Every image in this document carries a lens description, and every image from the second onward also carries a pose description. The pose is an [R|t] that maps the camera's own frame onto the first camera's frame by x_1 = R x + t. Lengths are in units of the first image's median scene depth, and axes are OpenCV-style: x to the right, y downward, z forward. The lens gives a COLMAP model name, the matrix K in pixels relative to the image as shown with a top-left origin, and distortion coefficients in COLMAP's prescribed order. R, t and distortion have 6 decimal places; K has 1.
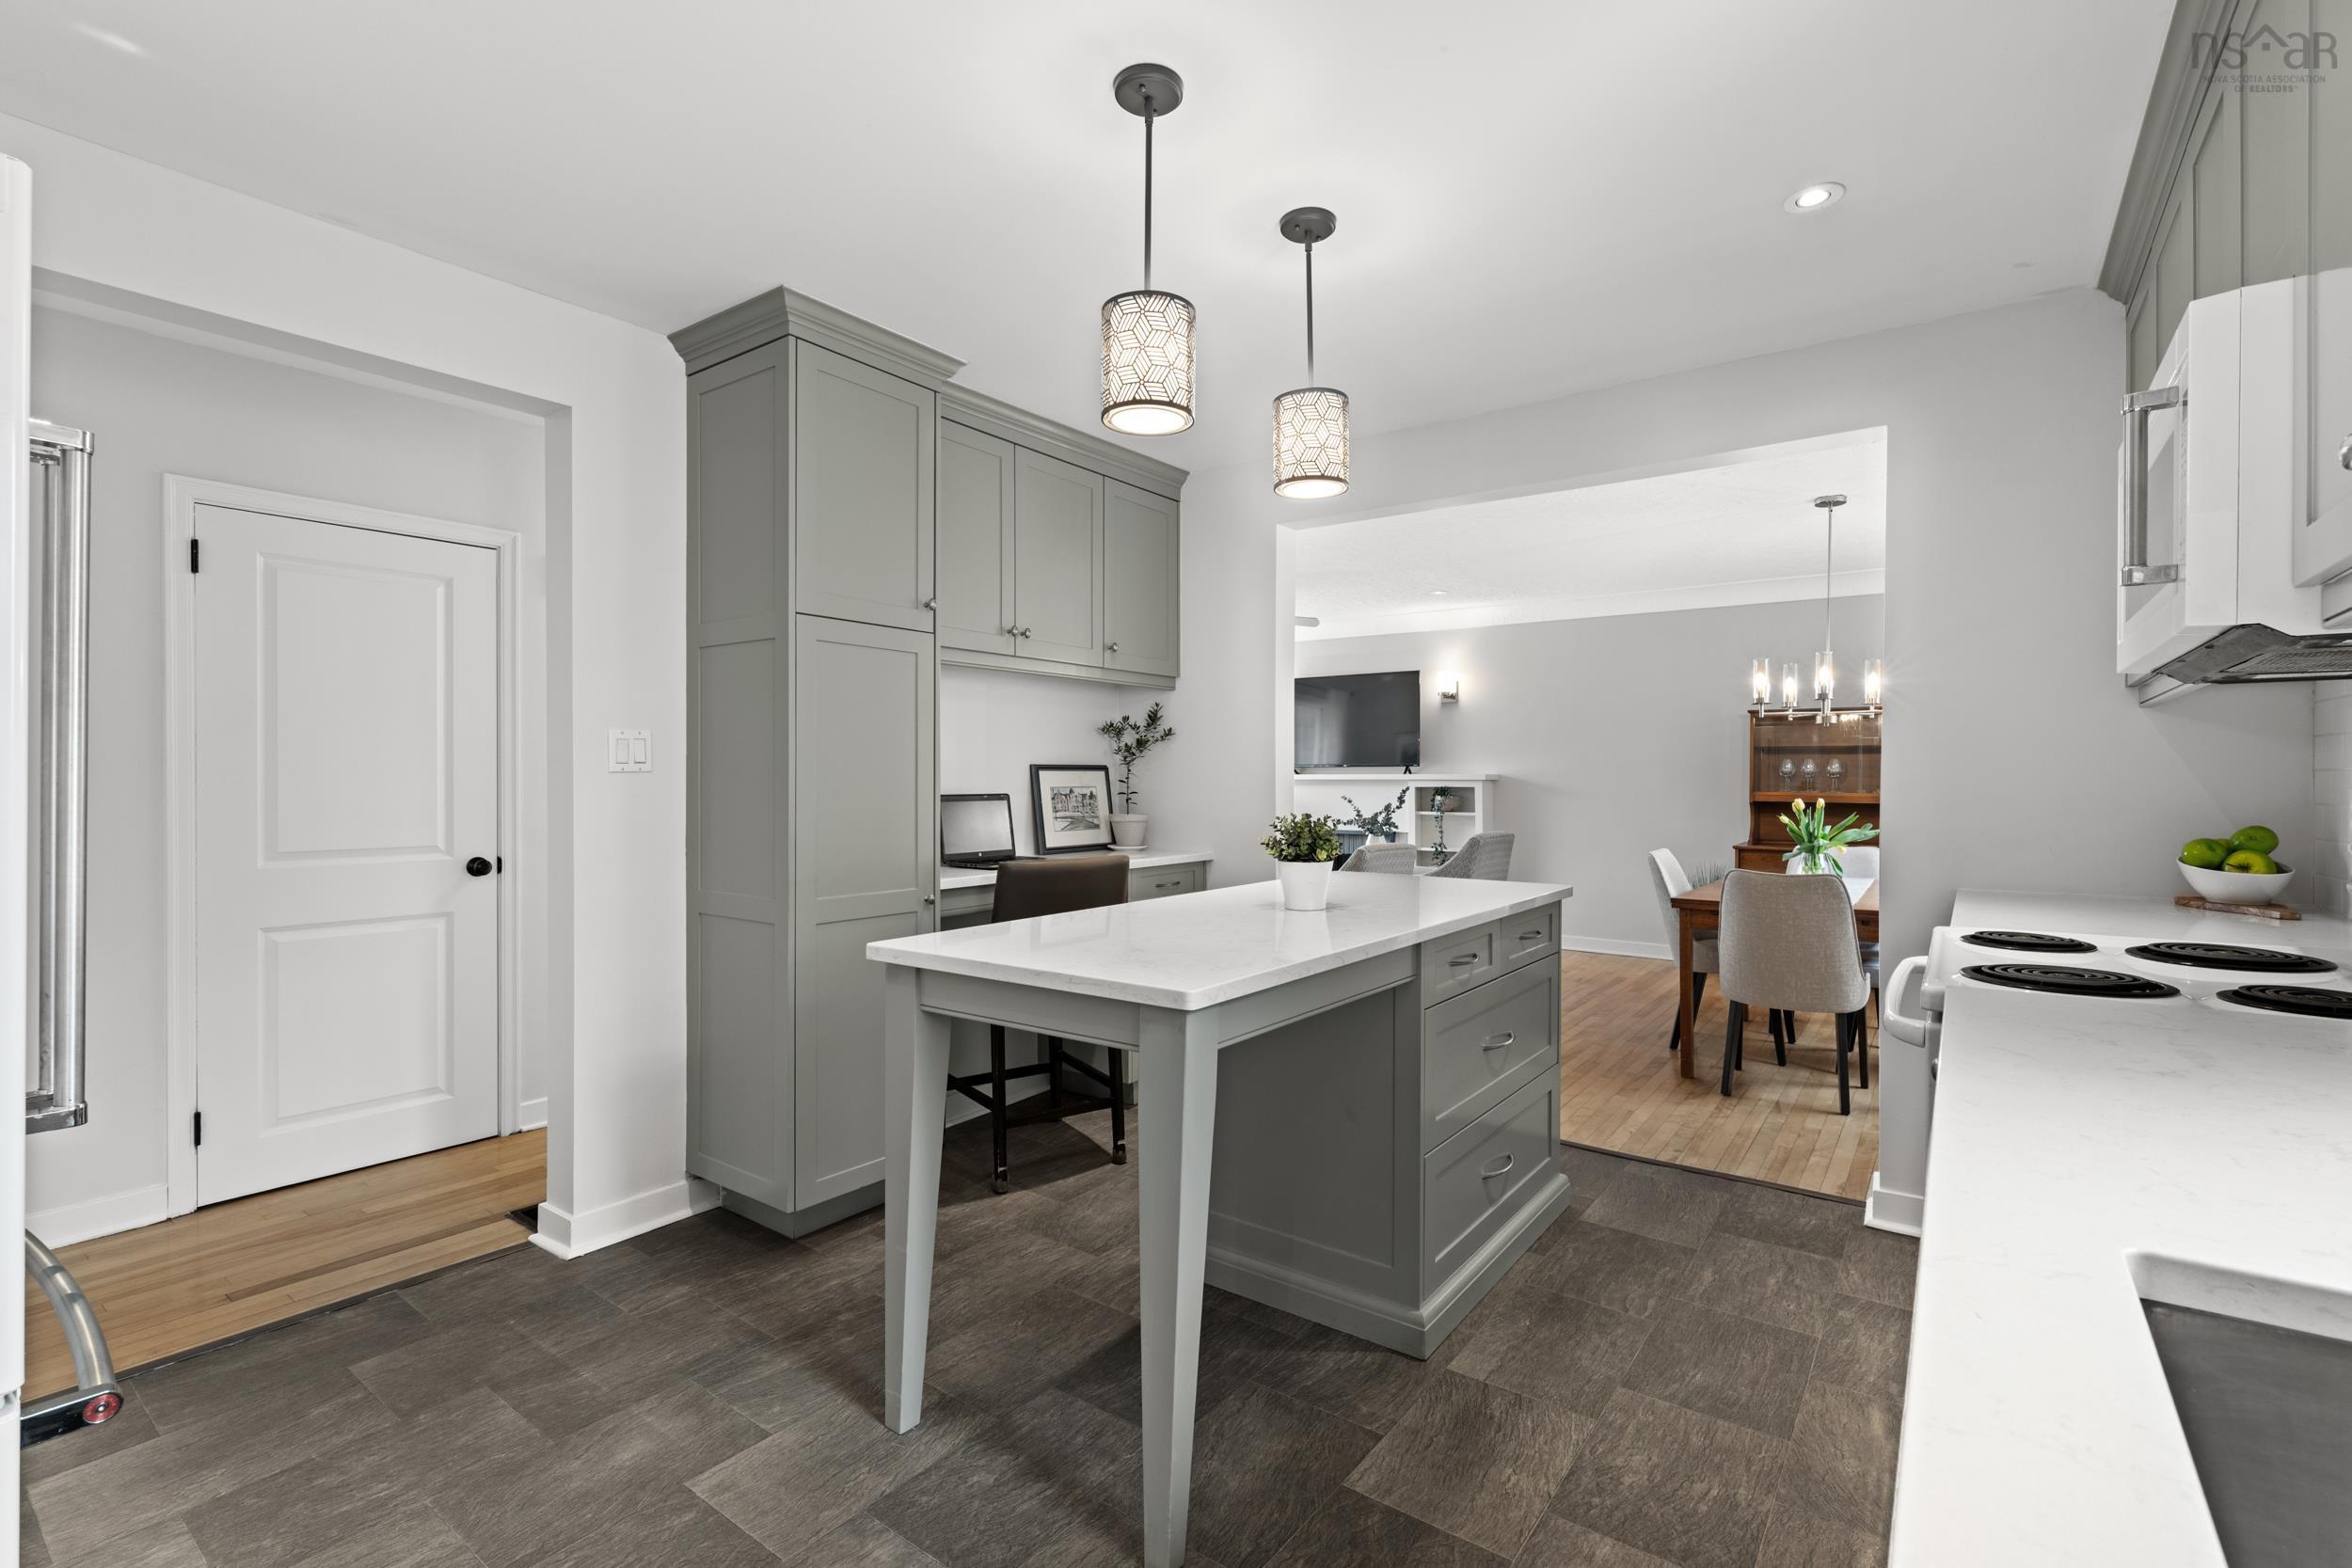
lens RADIAL K [[1050.9, 0, 1172.3], [0, 1050.9, 795.5], [0, 0, 1]] dist [0.002888, 0.000701]
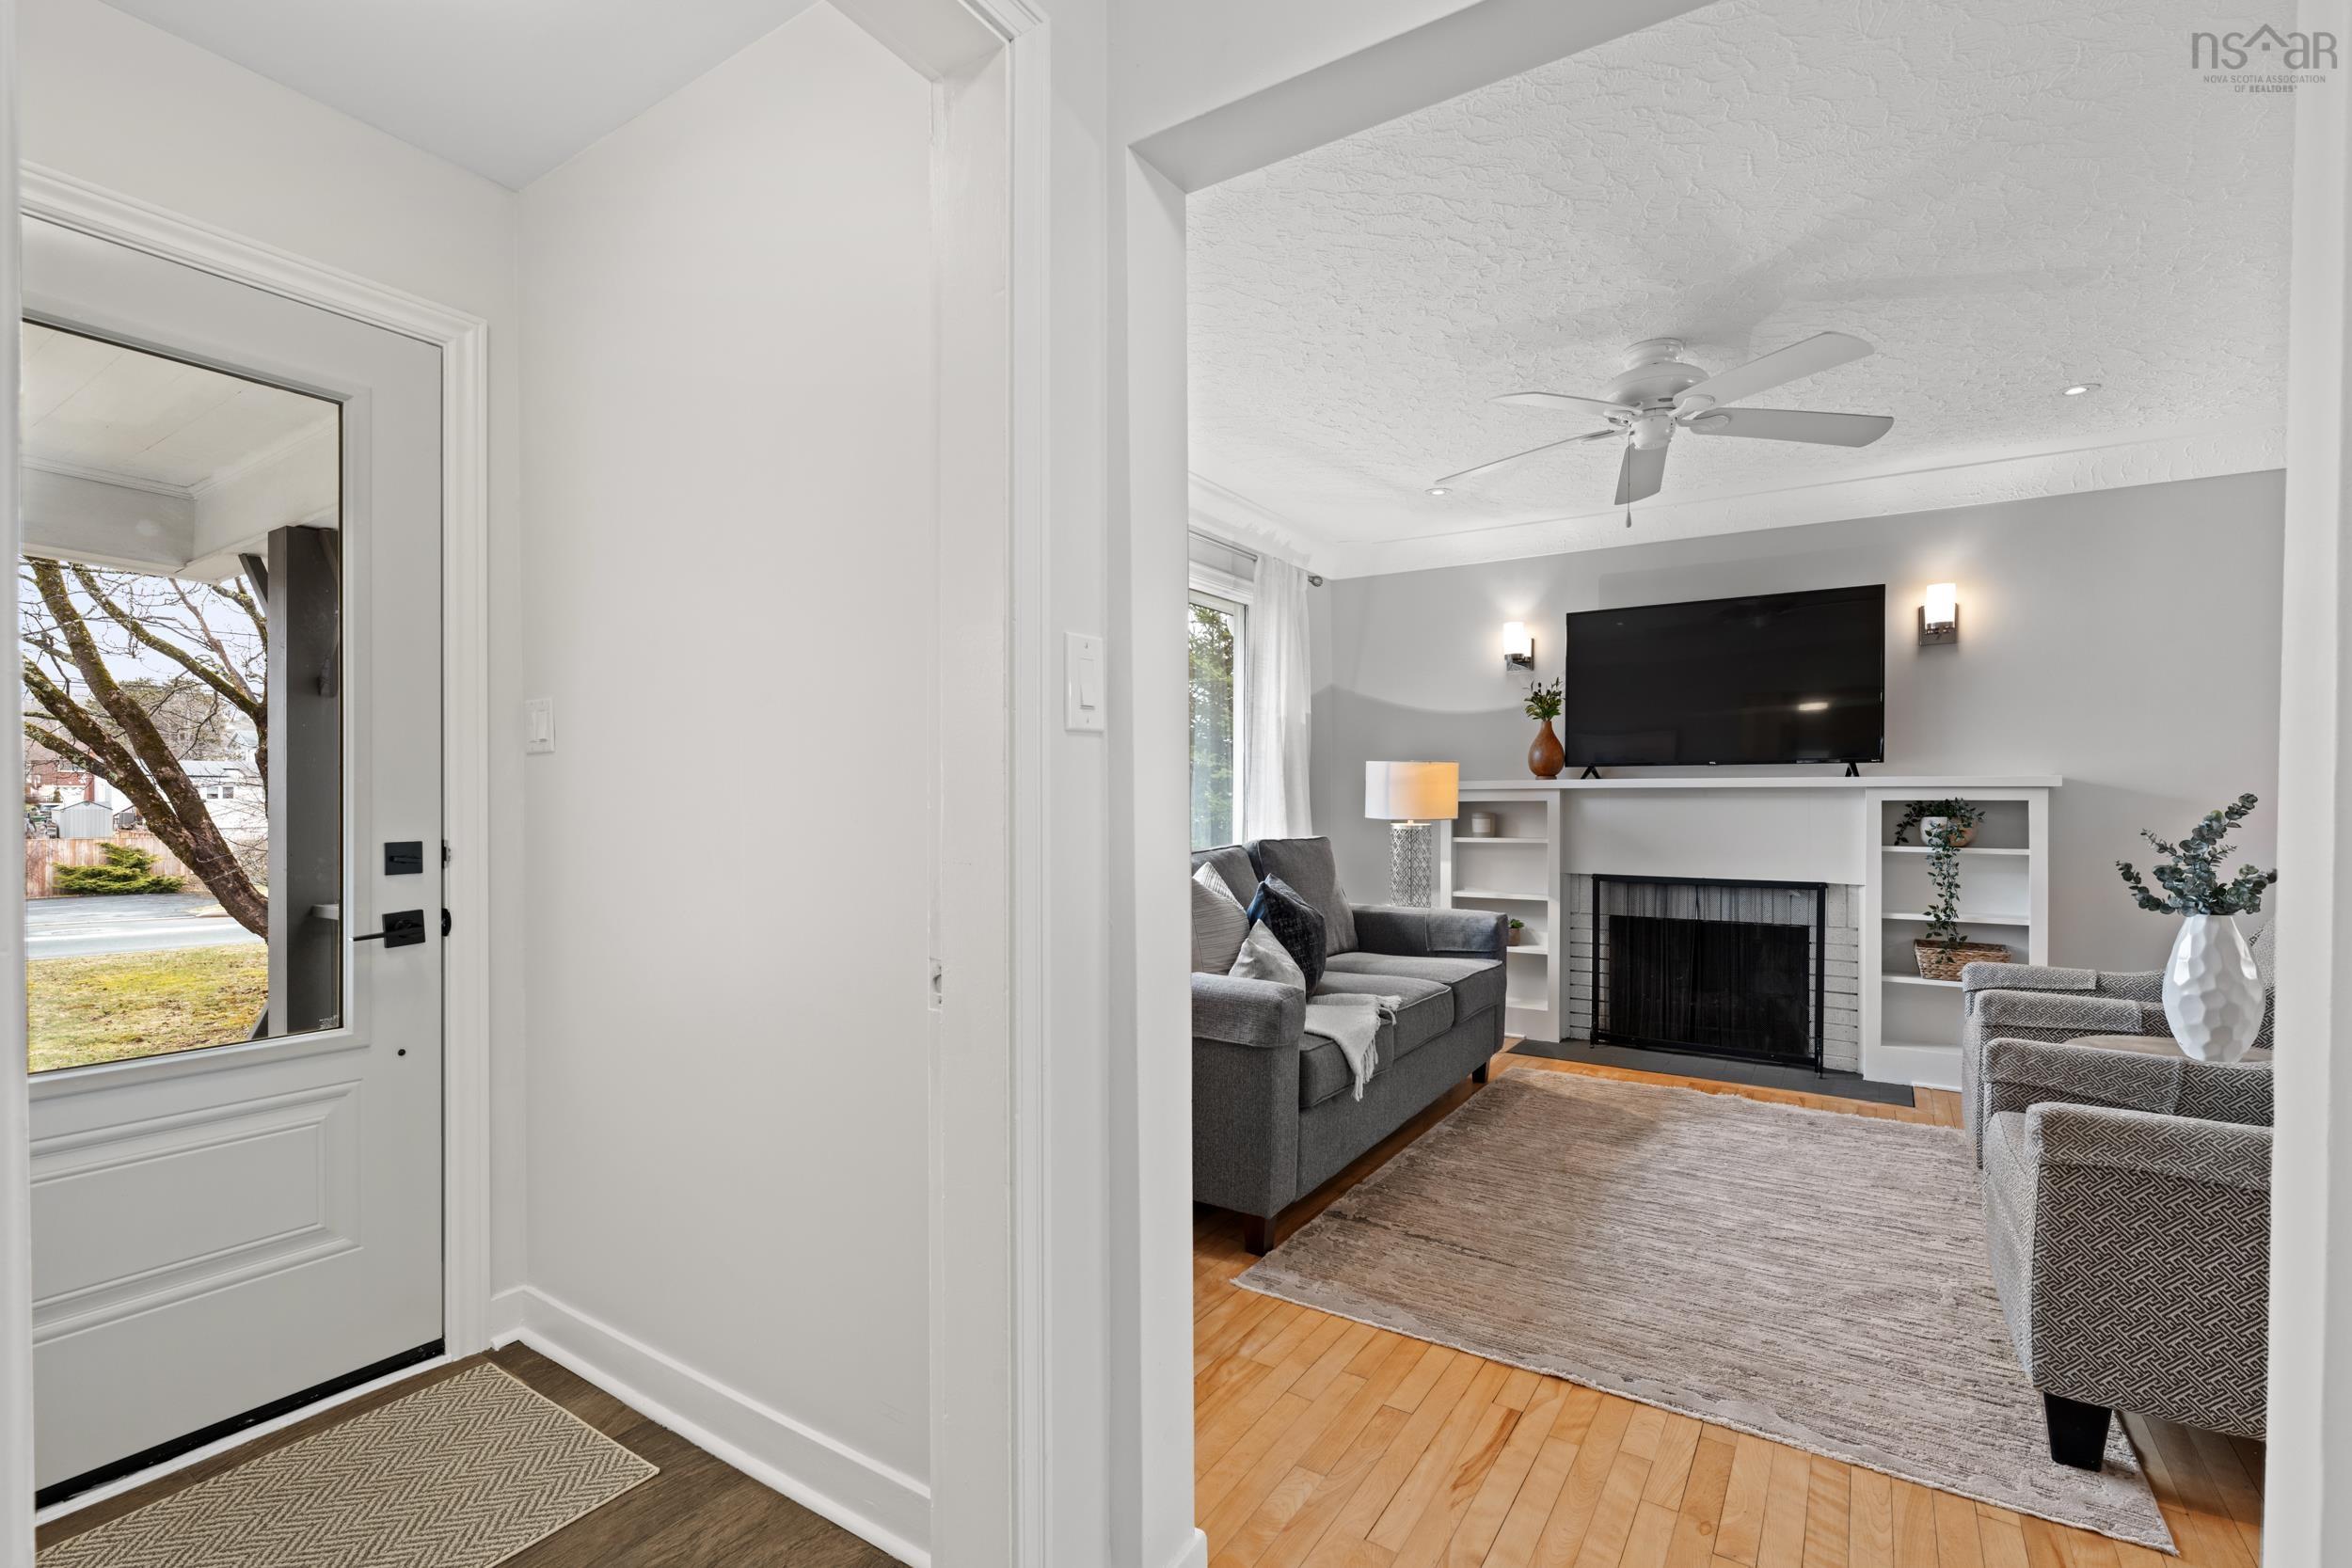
lens RADIAL K [[1050.9, 0, 1172.3], [0, 1050.9, 795.5], [0, 0, 1]] dist [0.002888, 0.000701]
pose [[0.998300, 0.002300, 0.058235, -0.162208], [-0.001436, 0.999888, -0.014872, -0.002246], [-0.058262, 0.014763, 0.998192, 0.482969]]
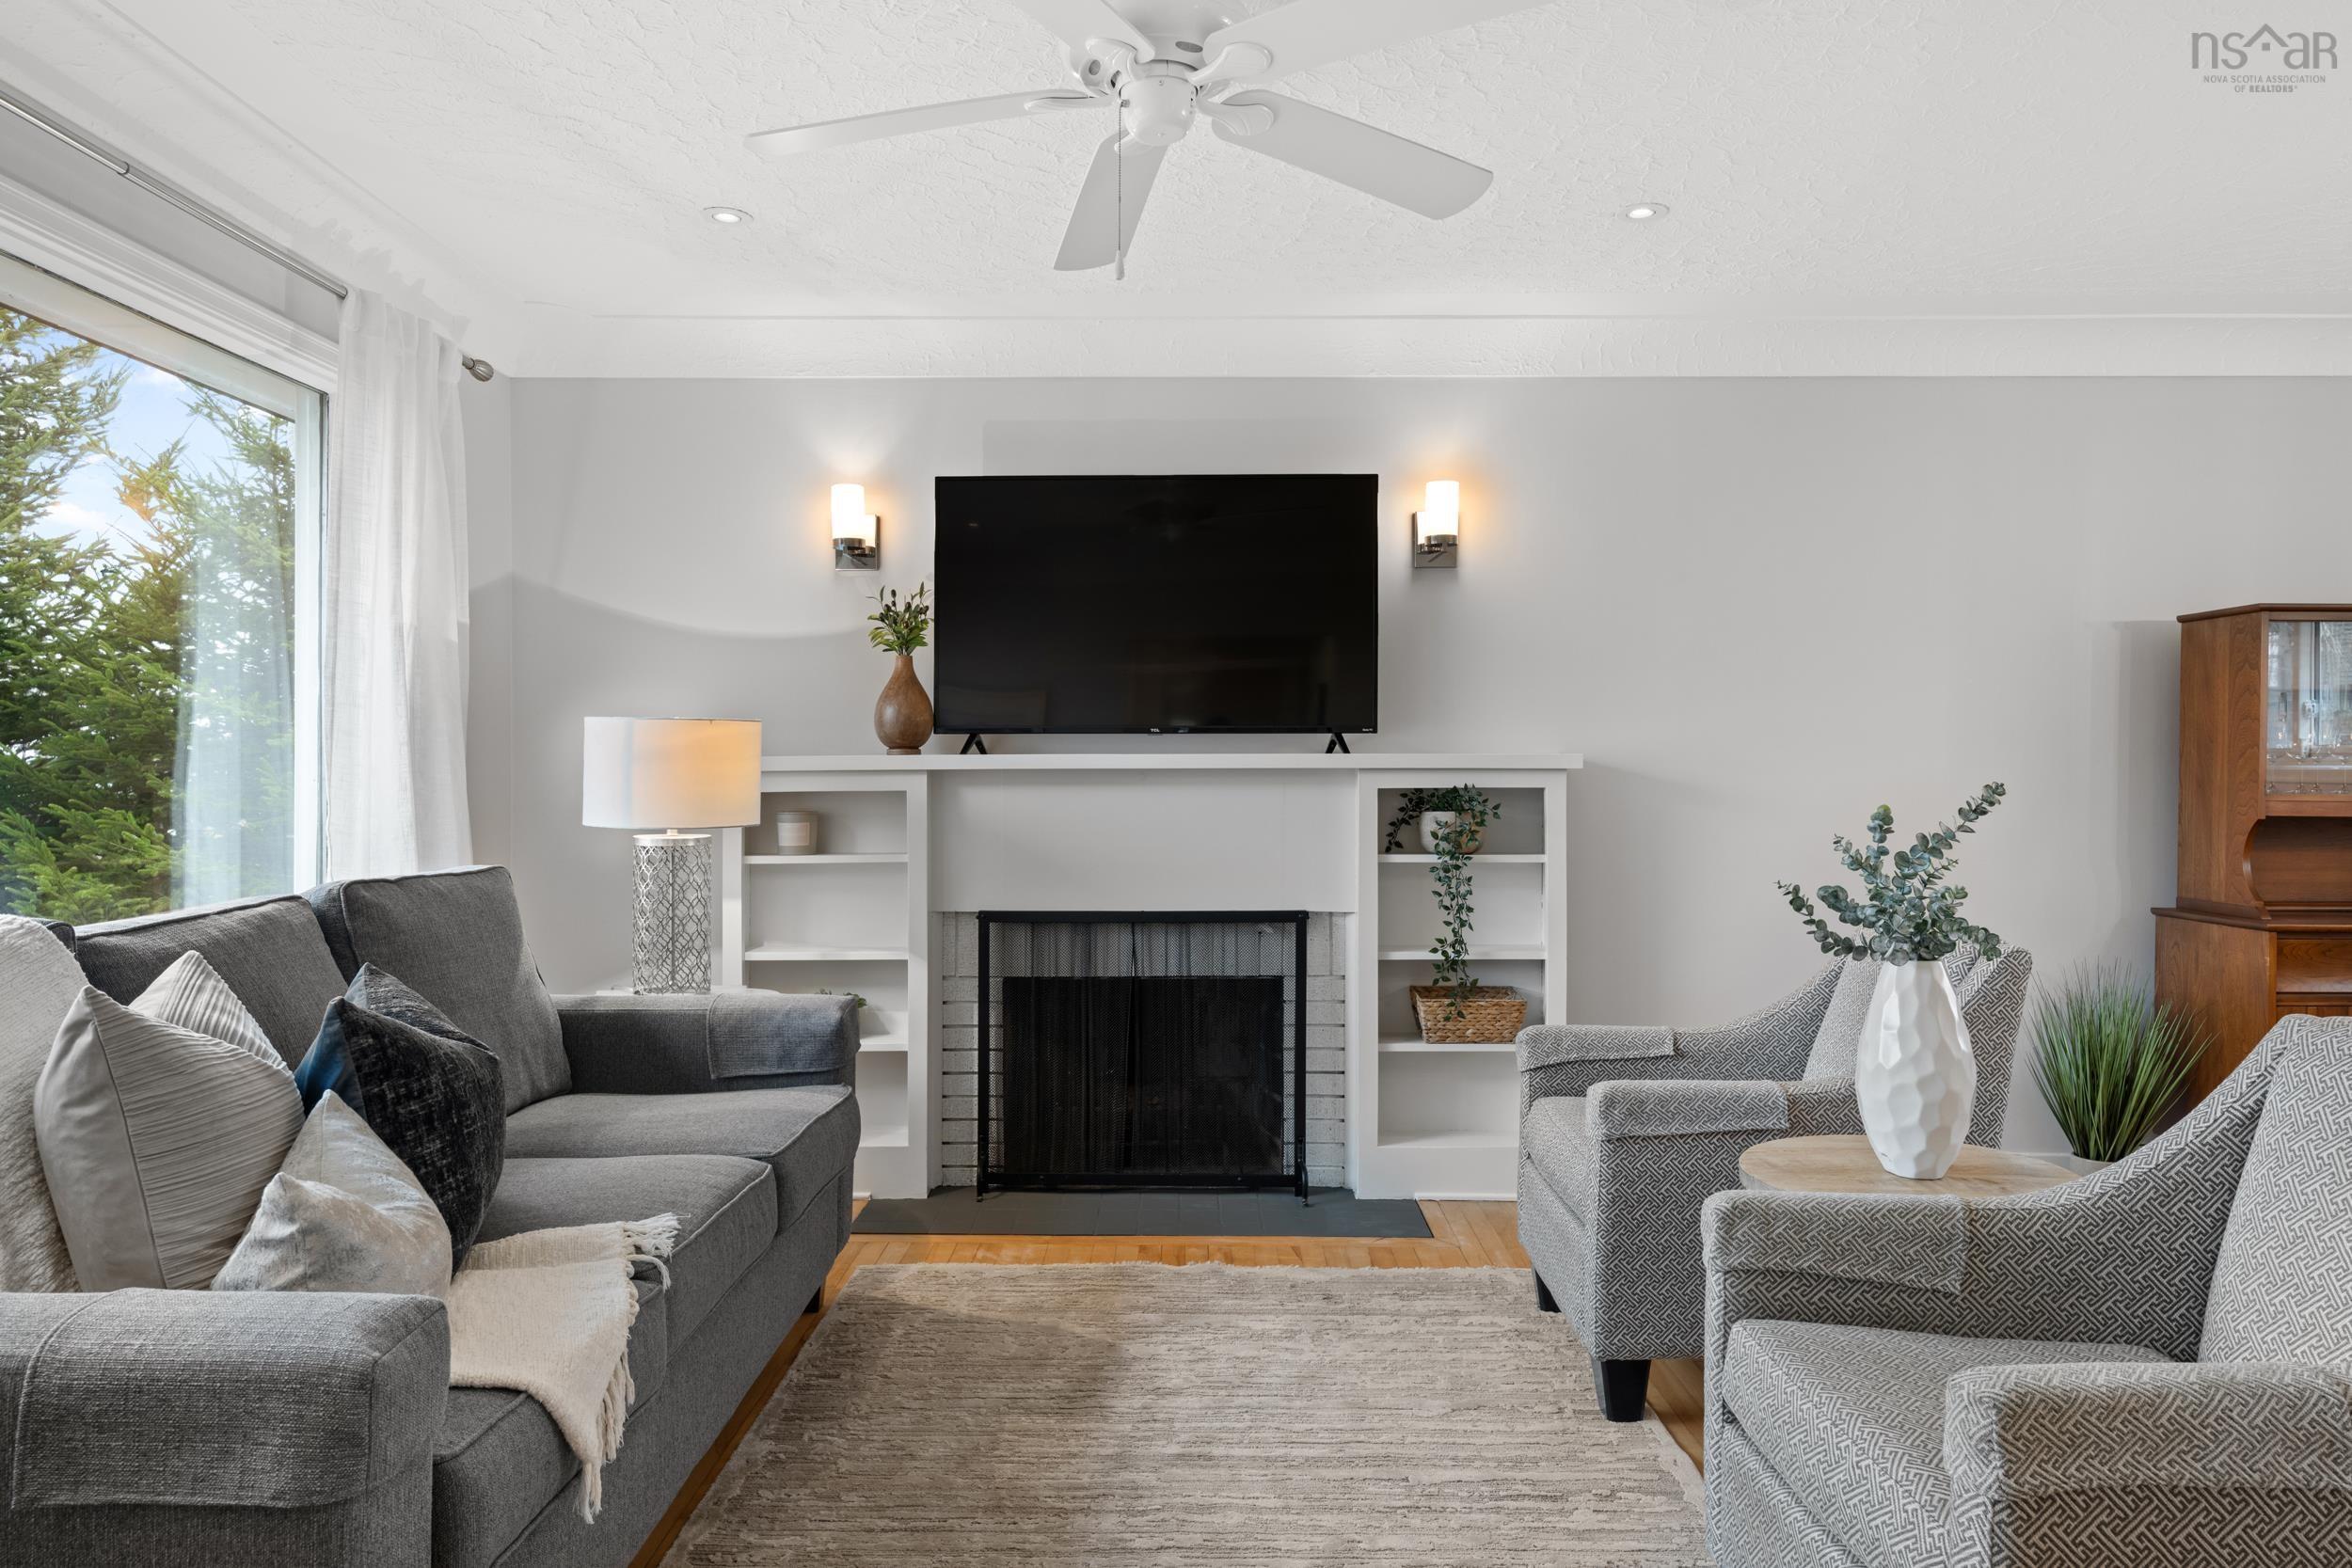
lens RADIAL K [[1489.5, 0, 1159.1], [0, 1489.5, 778.3], [0, 0, 1]] dist [-0.001781, -0.001559]
pose [[0.813085, 0.000375, 0.582145, -0.135279], [0.008092, 0.999896, -0.011947, -0.006056], [-0.582089, 0.014425, 0.812997, 0.618065]]
